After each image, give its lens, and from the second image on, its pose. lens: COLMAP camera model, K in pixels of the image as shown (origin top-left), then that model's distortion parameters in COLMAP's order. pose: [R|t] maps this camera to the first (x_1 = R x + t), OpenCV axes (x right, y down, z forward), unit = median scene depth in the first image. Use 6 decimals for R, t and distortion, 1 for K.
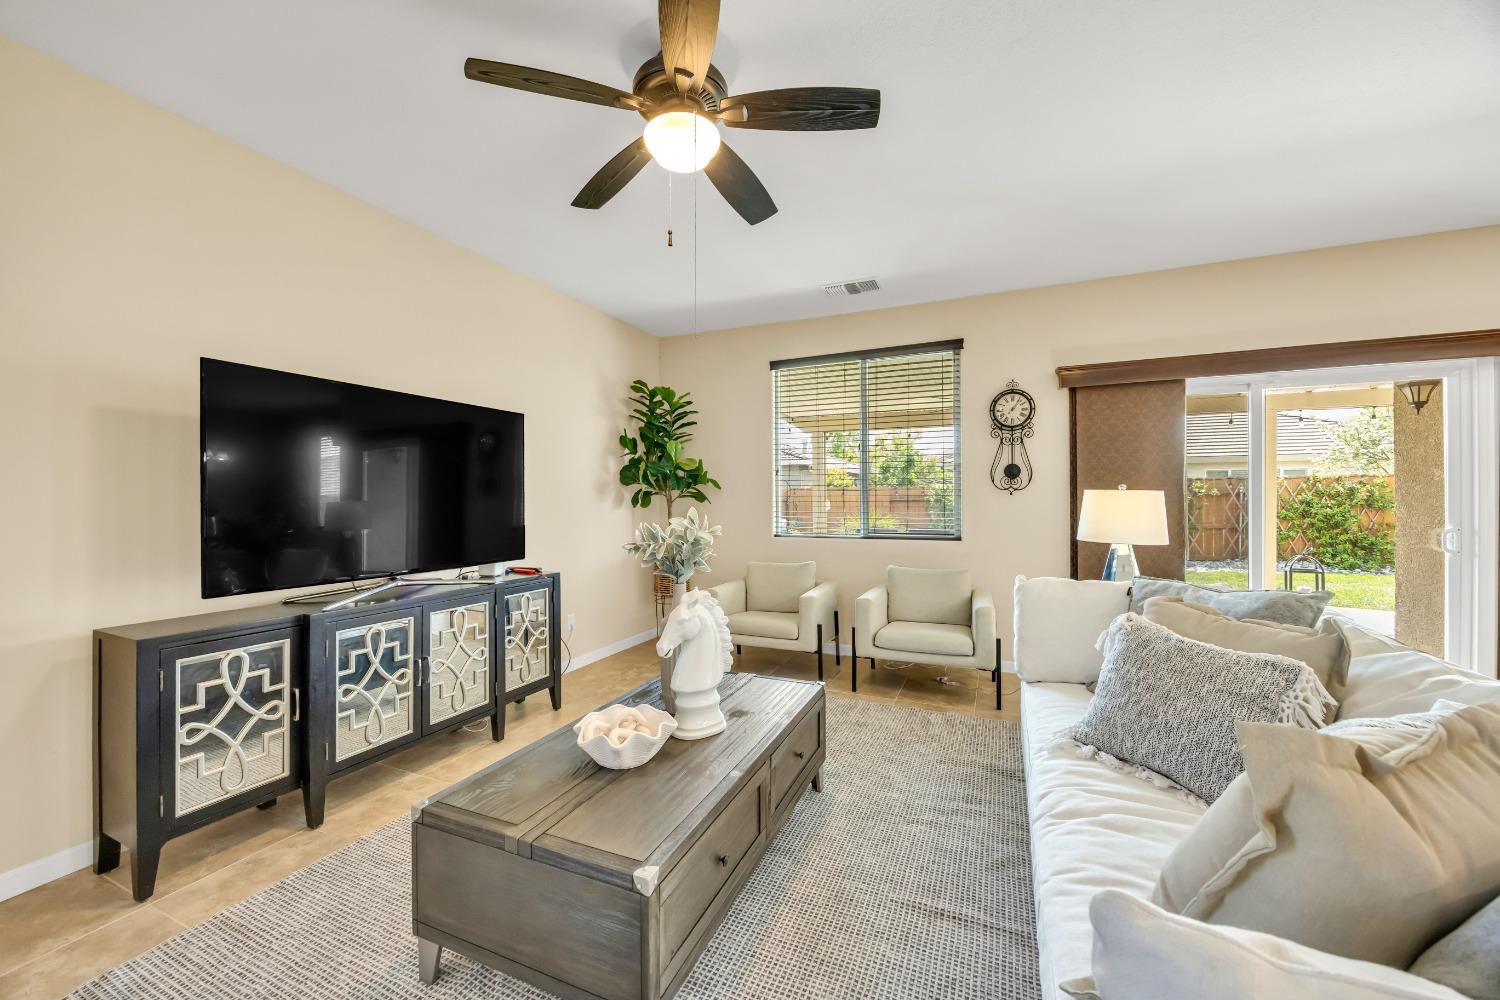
lens RADIAL K [[565.1, 0, 748.9], [0, 565.1, 500.5], [0, 0, 1]] dist [-0.004972, 0.000382]
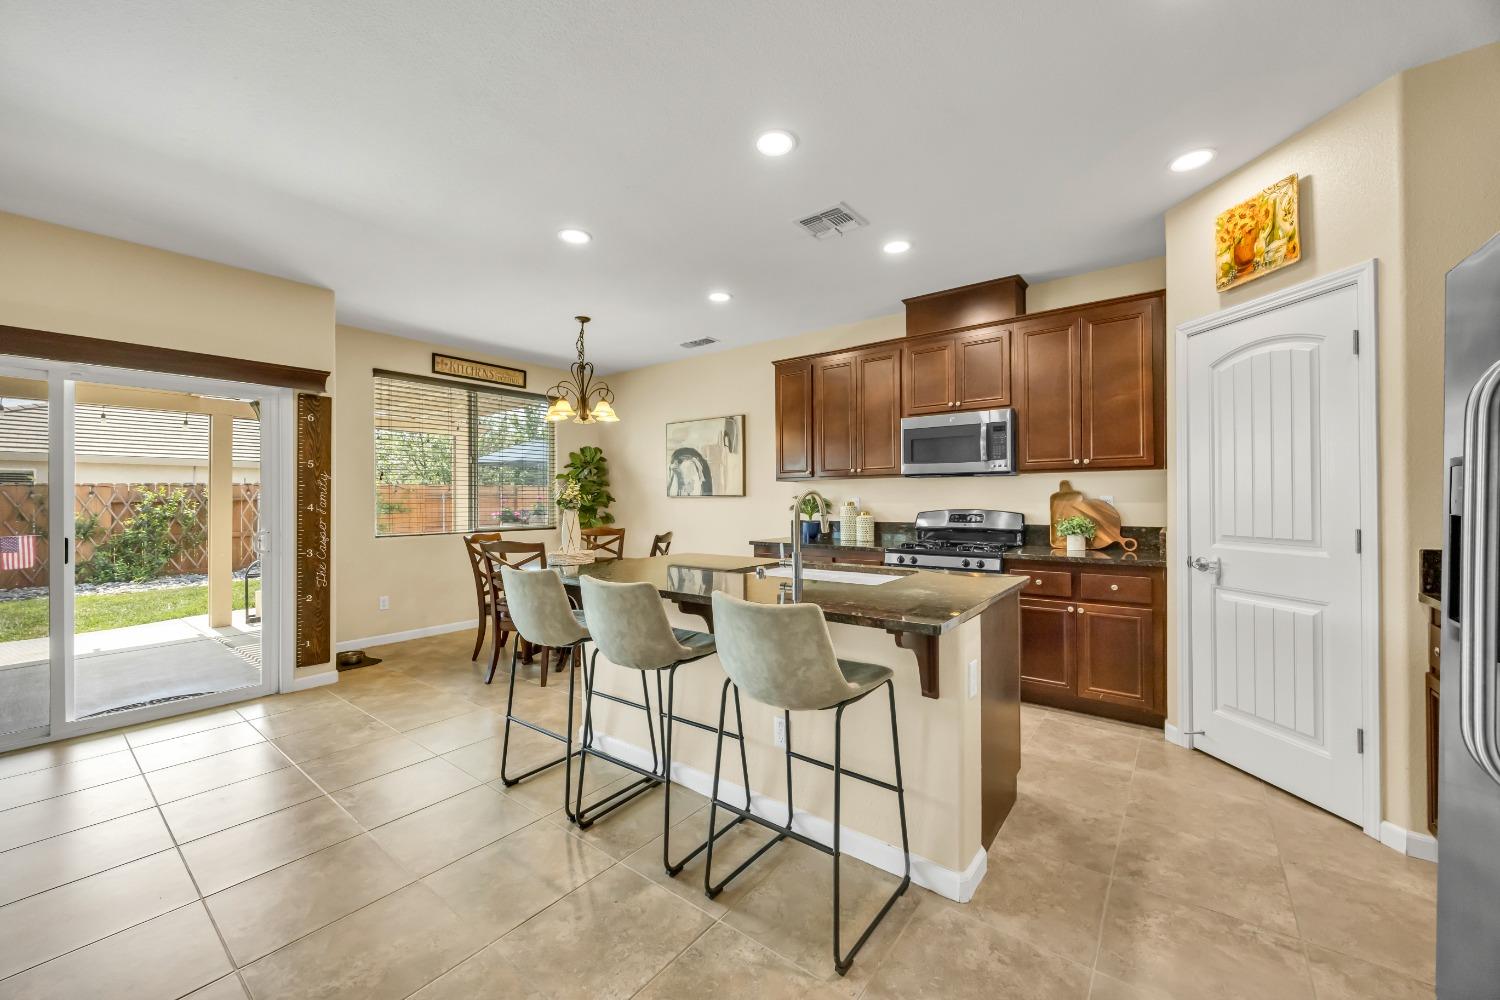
lens RADIAL K [[565.1, 0, 757.1], [0, 565.1, 499.3], [0, 0, 1]] dist [-0.004972, 0.000382]
pose [[0.233628, 0.003619, 0.972319, 0.288052], [0.008708, 0.999945, -0.005814, -0.000410], [-0.972287, 0.009825, 0.233584, -0.203742]]
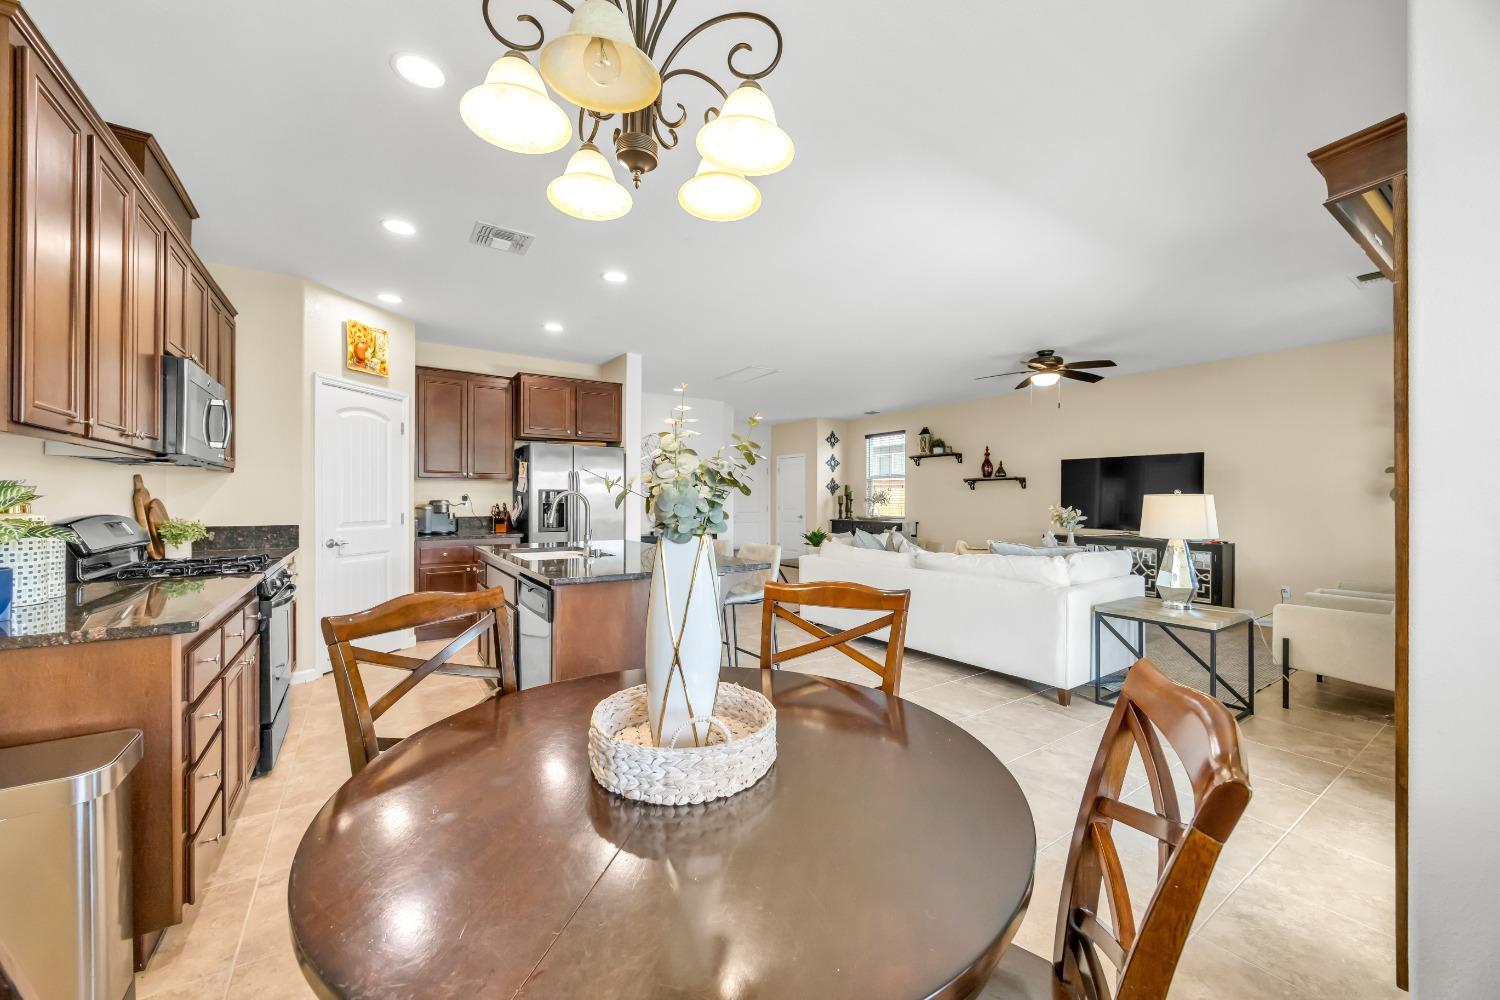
lens RADIAL K [[565.1, 0, 749.1], [0, 565.1, 500.0], [0, 0, 1]] dist [-0.004972, 0.000382]
pose [[-0.532700, 0.003747, -0.846296, 1.530616], [-0.004092, 0.999967, 0.007003, -0.007804], [0.846294, 0.007193, -0.532668, 0.596913]]
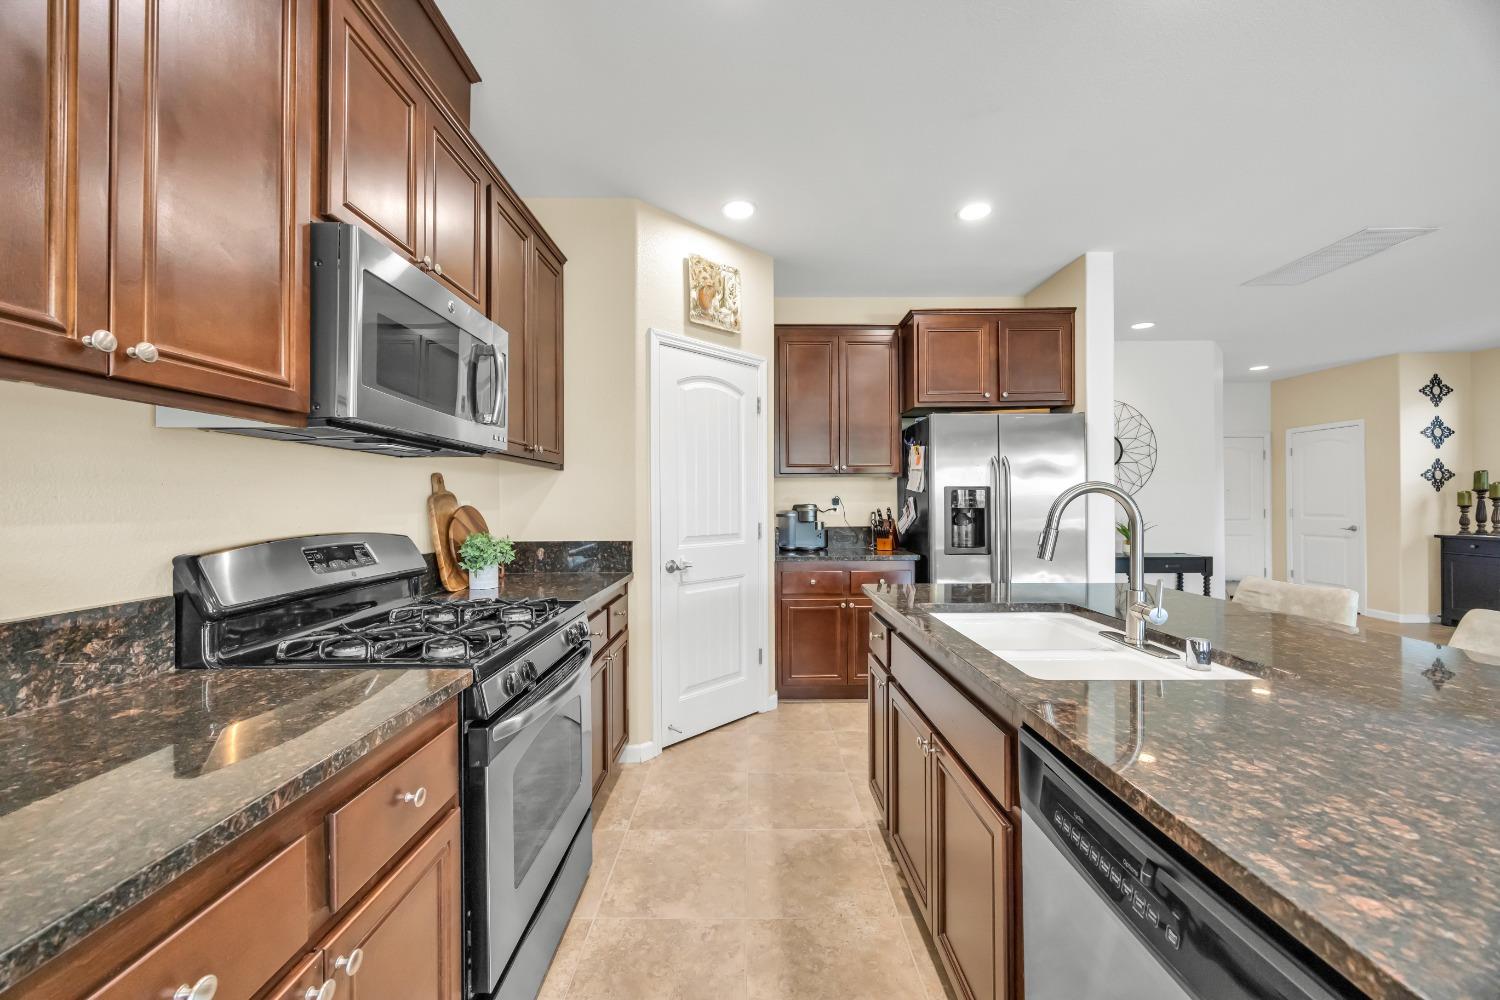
lens RADIAL K [[565.1, 0, 751.8], [0, 565.1, 497.7], [0, 0, 1]] dist [-0.004972, 0.000382]
pose [[-0.915713, 0.005881, -0.401791, 1.273233], [0.006976, 0.999975, -0.001262, -0.006407], [0.401773, -0.003959, -0.915731, 0.133214]]
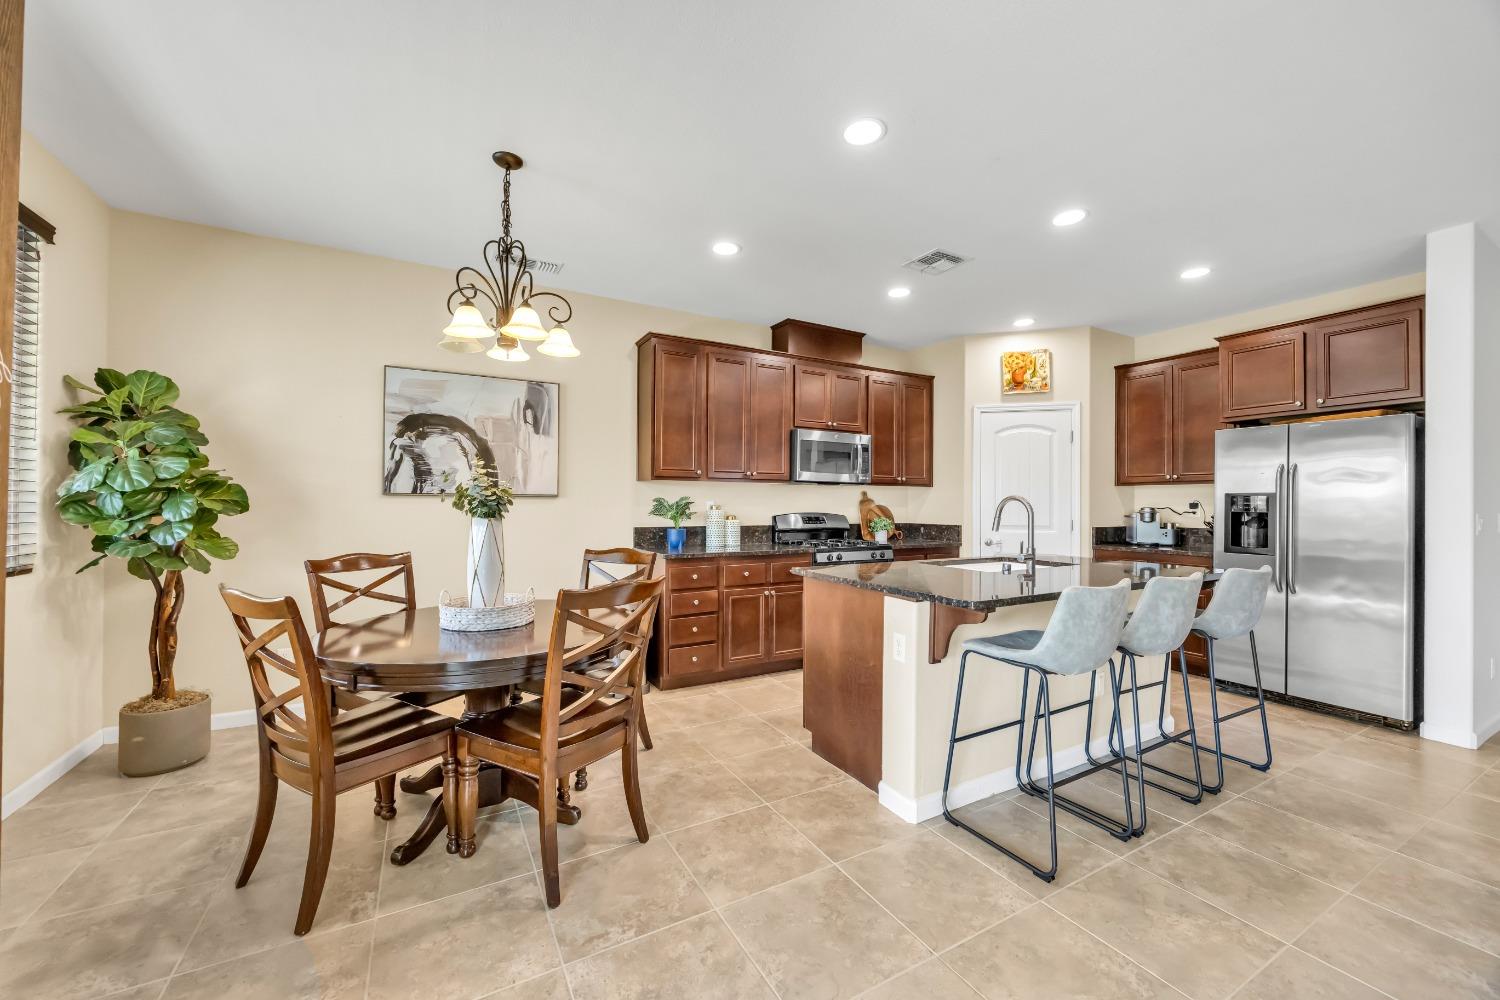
lens RADIAL K [[580.1, 0, 747.1], [0, 580.1, 499.1], [0, 0, 1]] dist [-0.004811, 0.000828]
pose [[-0.796484, 0.004270, 0.604645, 0.736566], [-0.000024, 0.999975, -0.007093, -0.004669], [-0.604660, -0.005664, -0.796464, 0.747266]]
